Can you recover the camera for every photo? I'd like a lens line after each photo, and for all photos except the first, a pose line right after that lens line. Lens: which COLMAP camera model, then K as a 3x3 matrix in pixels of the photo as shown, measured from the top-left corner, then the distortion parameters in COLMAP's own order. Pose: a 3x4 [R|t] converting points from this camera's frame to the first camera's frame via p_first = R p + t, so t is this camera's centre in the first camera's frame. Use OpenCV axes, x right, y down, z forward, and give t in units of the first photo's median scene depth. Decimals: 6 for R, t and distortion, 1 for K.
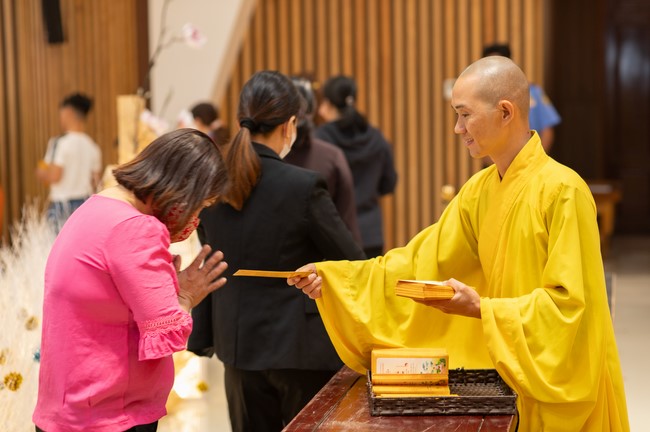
lens RADIAL K [[1591.3, 0, 321.3], [0, 1591.3, 217.3], [0, 0, 1]] dist [0.661337, 0.000000]
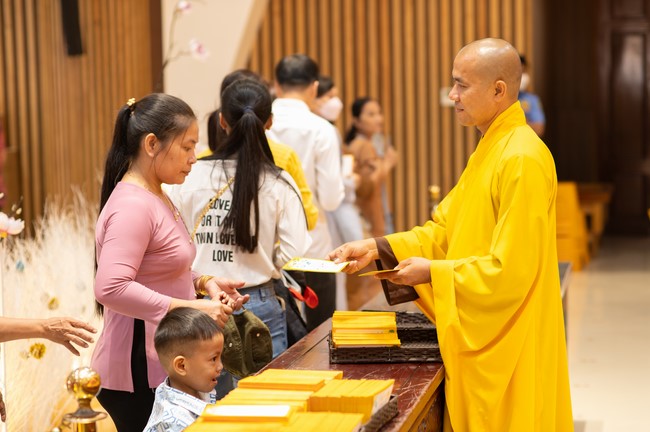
lens RADIAL K [[1591.3, 0, 329.0], [0, 1591.3, 214.5], [0, 0, 1]] dist [0.661337, 0.000000]
pose [[0.999967, -0.003118, -0.007524, 0.018140], [0.003070, 0.999975, -0.006353, 0.007696], [0.007543, 0.006330, 0.999952, -0.102721]]
